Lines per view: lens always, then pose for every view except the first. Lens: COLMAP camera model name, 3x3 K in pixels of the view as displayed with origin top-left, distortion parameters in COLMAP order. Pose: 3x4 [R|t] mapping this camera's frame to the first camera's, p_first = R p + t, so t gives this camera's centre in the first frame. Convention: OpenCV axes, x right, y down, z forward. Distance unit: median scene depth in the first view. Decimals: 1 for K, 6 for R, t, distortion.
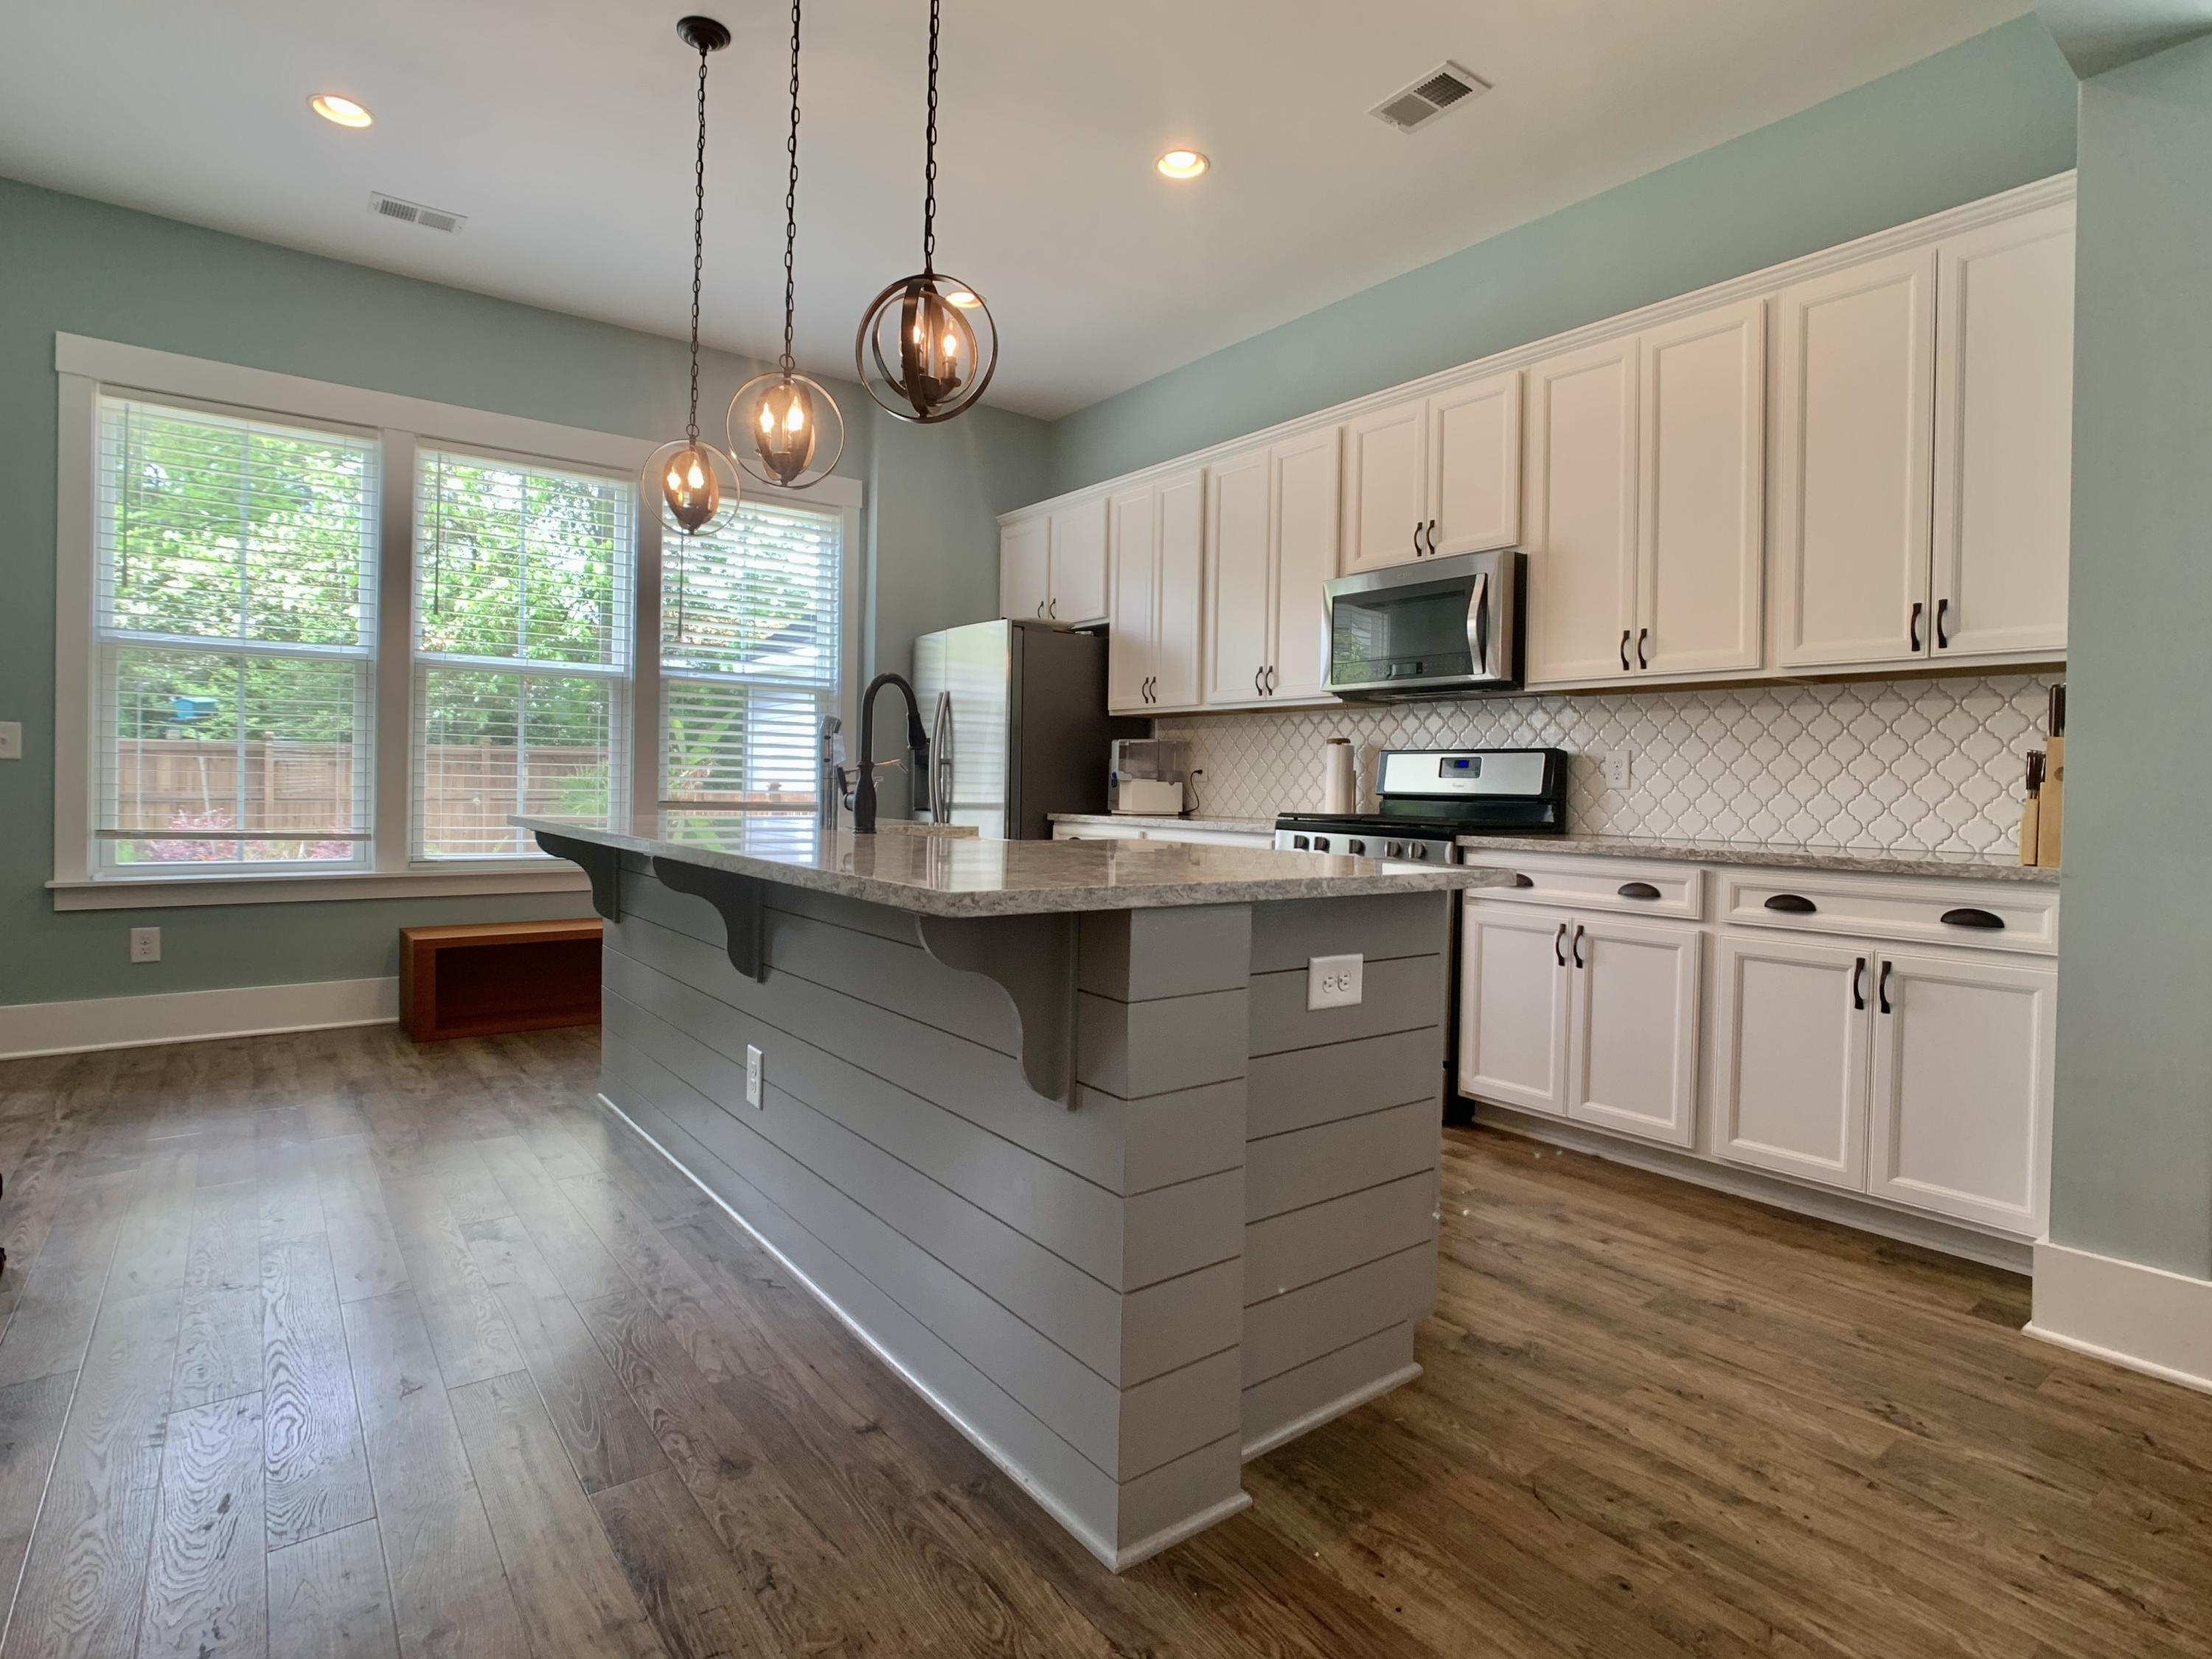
lens RADIAL K [[1160.5, 0, 1116.7], [0, 1160.5, 784.6], [0, 0, 1]] dist [-0.004085, -0.000576]
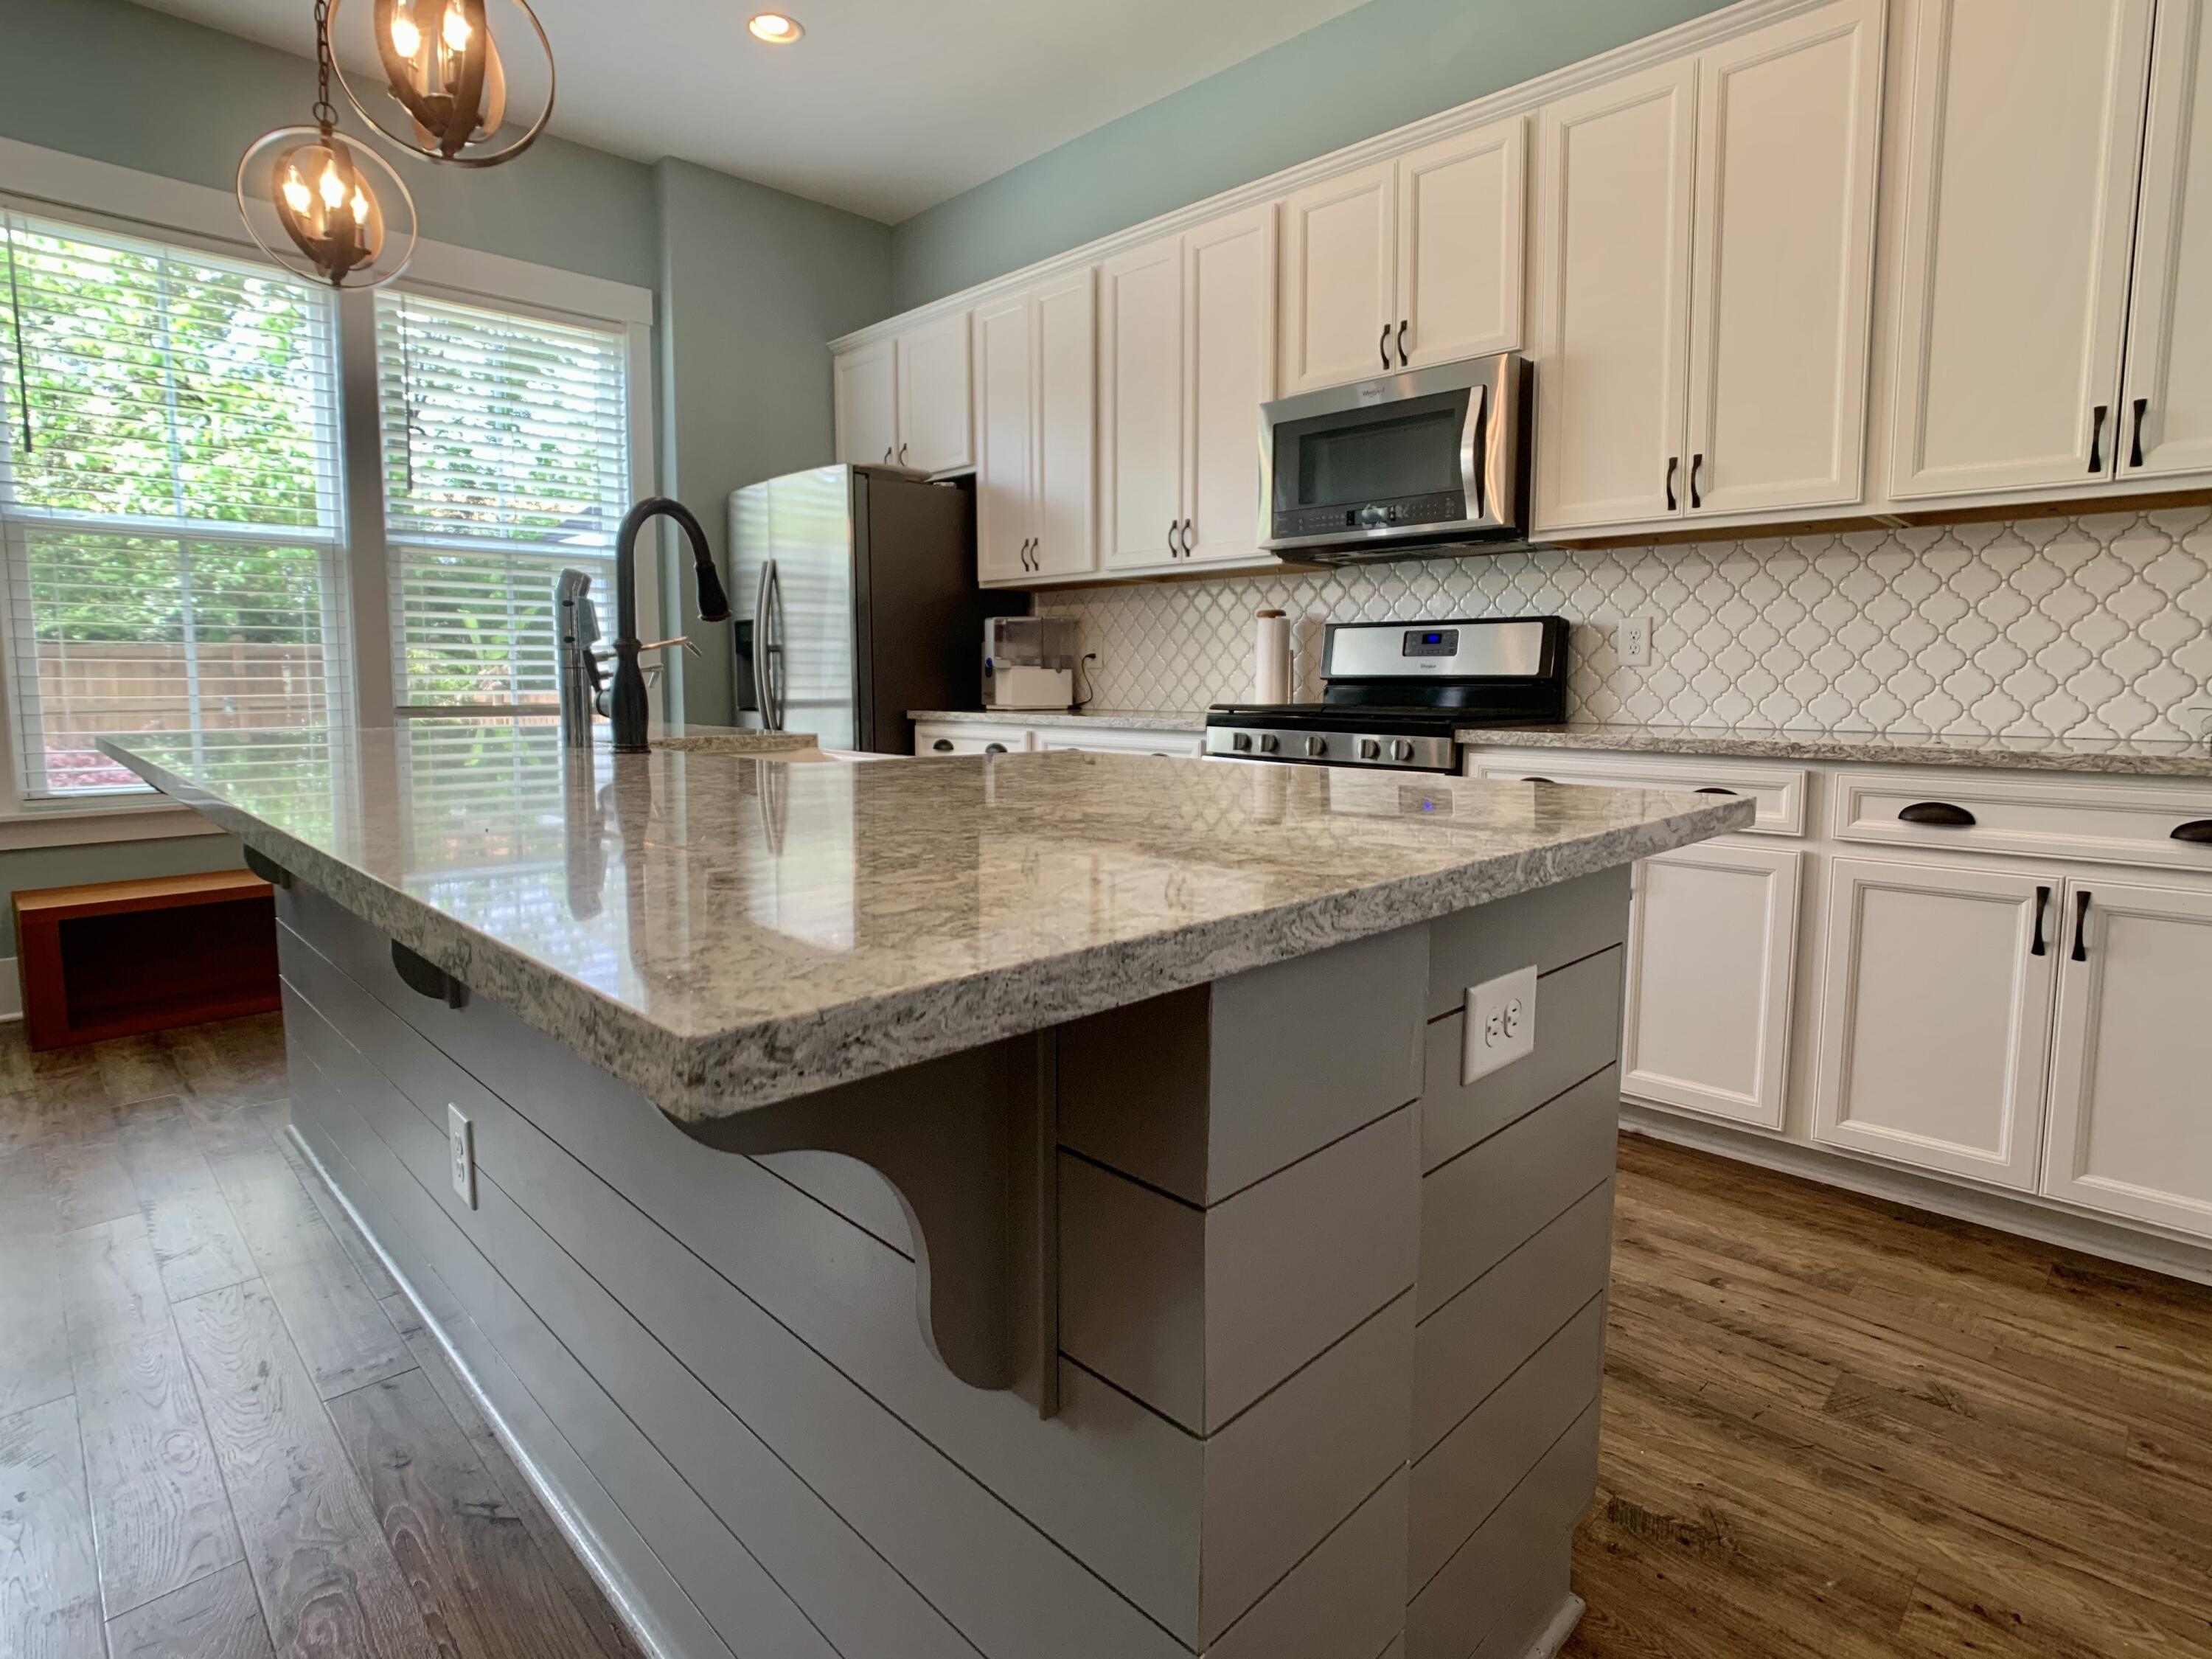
lens RADIAL K [[1166.7, 0, 1112.3], [0, 1166.7, 786.9], [0, 0, 1]] dist [-0.021473, -0.000340]
pose [[0.992108, -0.030093, 0.121724, -0.024741], [0.018414, 0.995215, 0.095957, 0.003053], [-0.124029, -0.092958, 0.987915, 0.240219]]
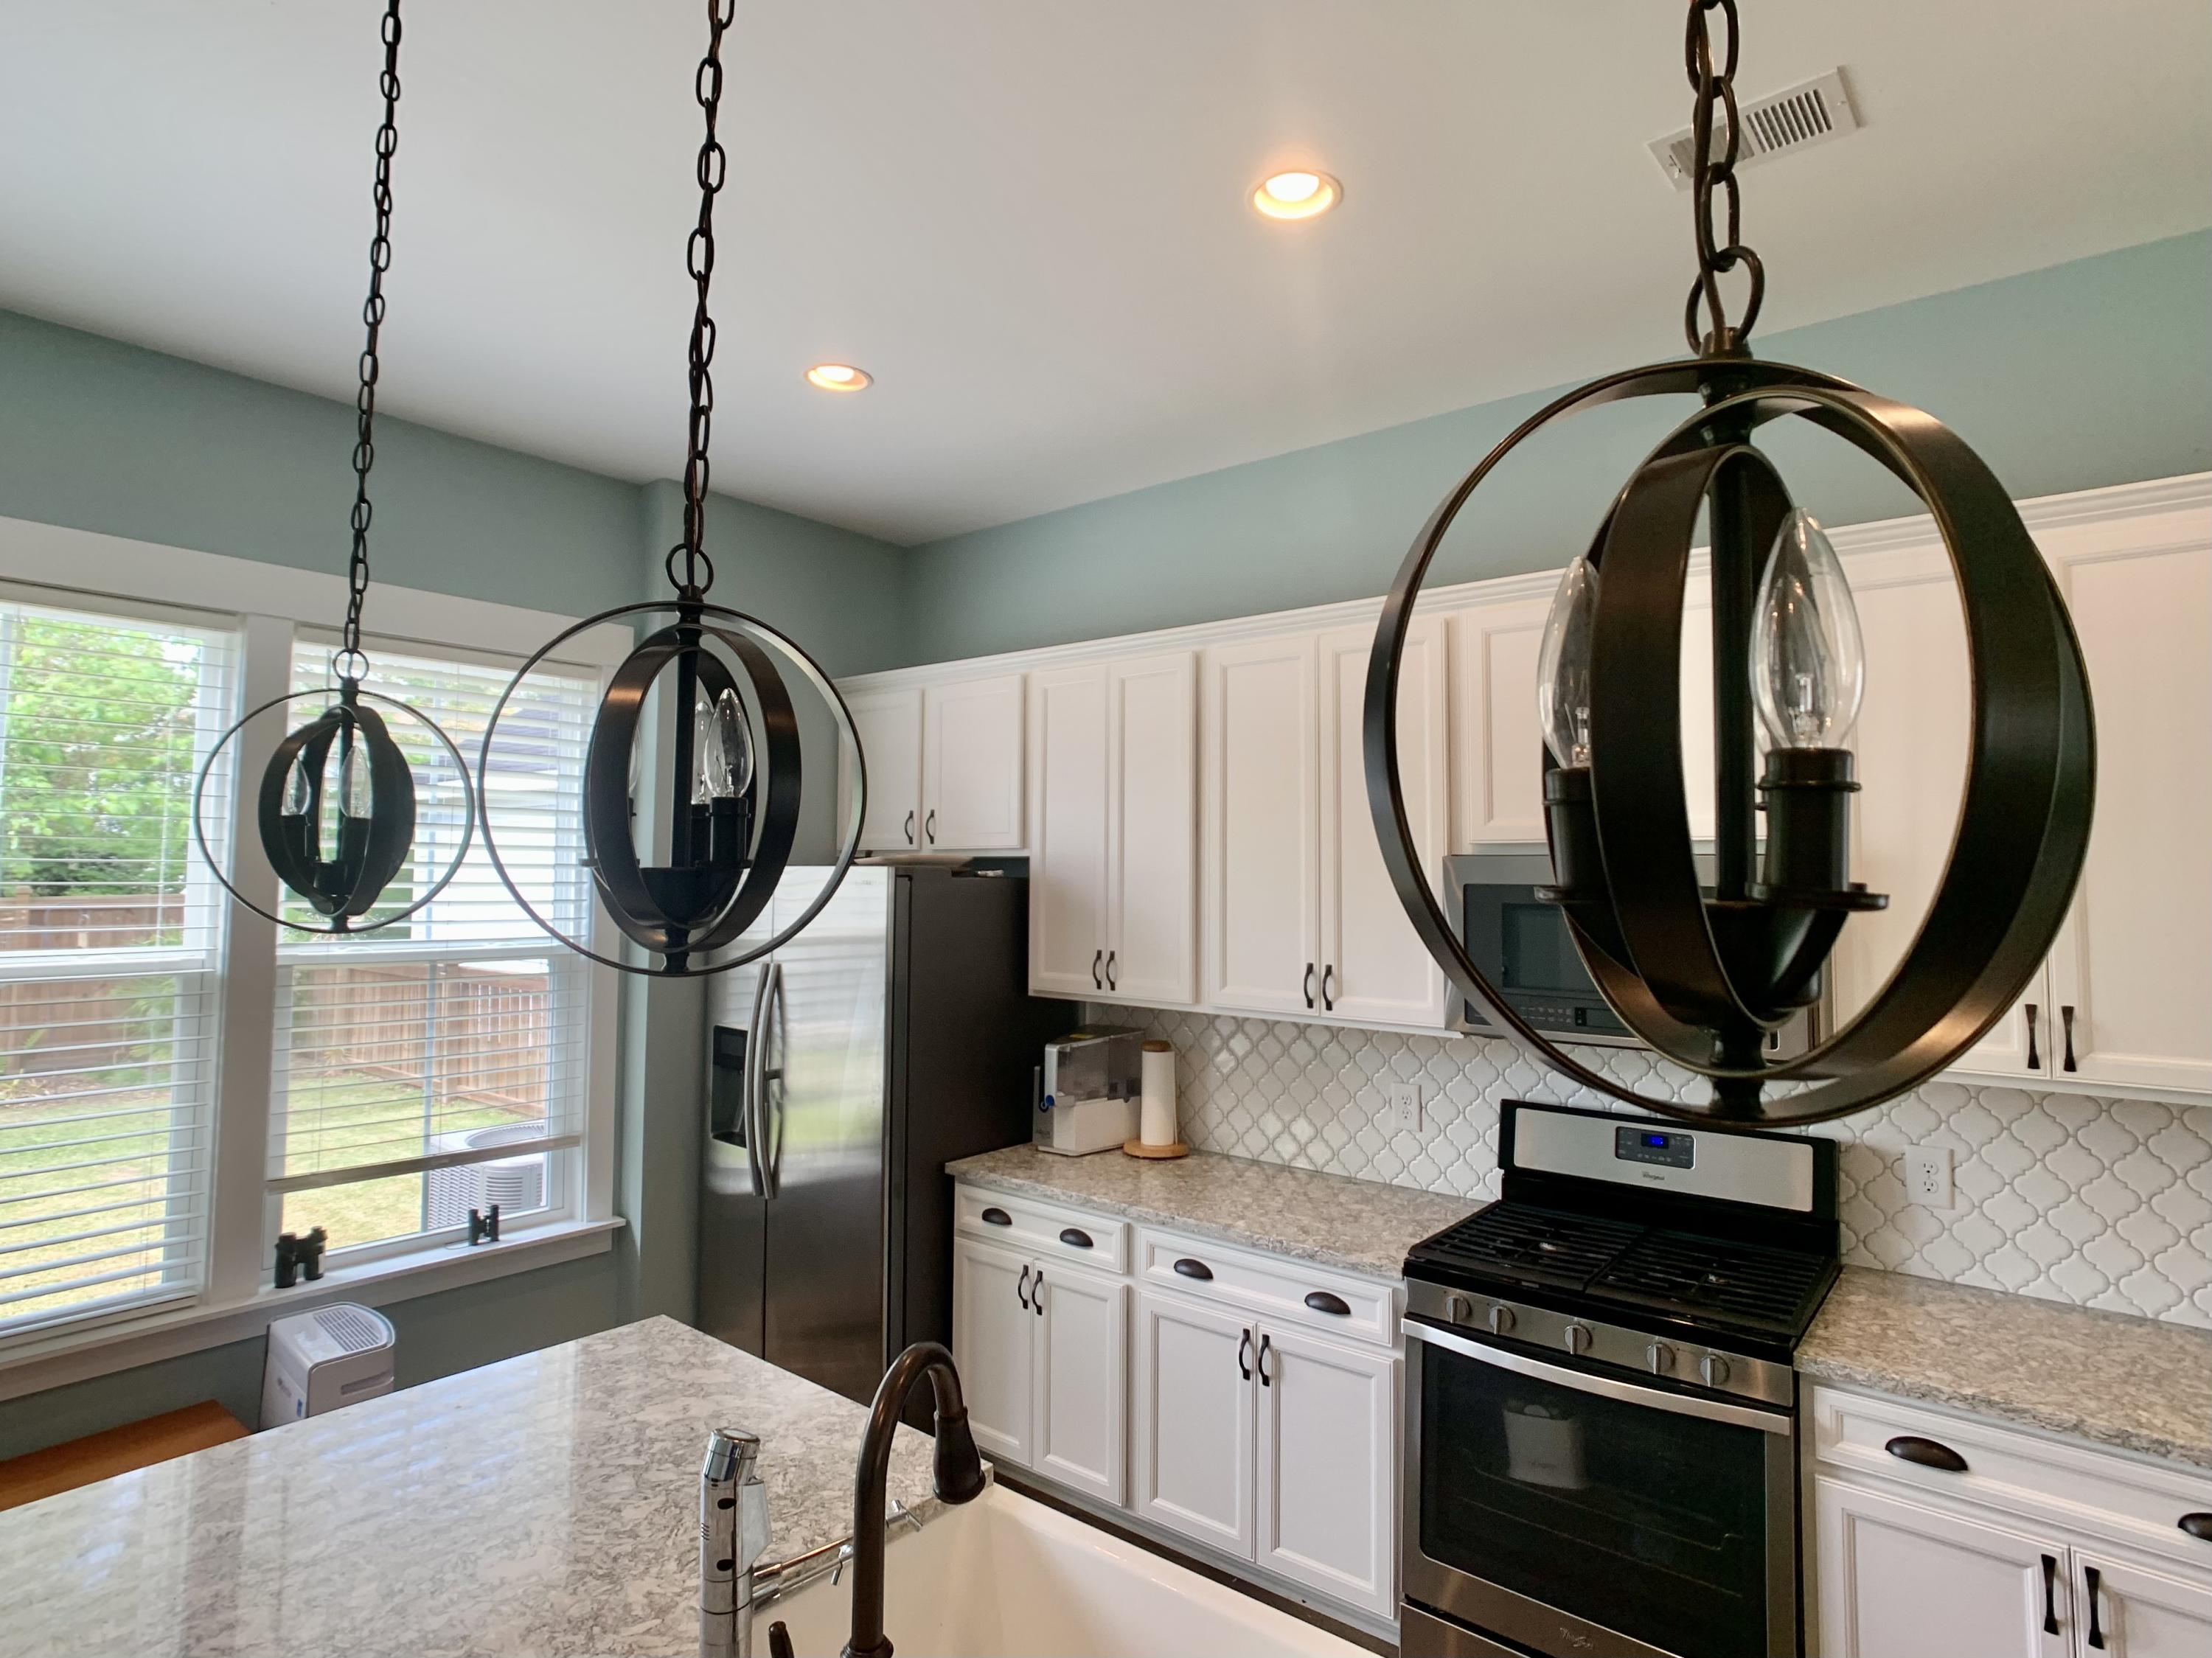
lens RADIAL K [[1166.6, 0, 1112.3], [0, 1166.6, 786.5], [0, 0, 1]] dist [-0.021473, -0.000340]
pose [[0.971785, 0.005212, 0.235809, -0.167490], [0.009667, 0.998036, -0.061897, -0.193488], [-0.235669, 0.062430, 0.969826, 0.455881]]
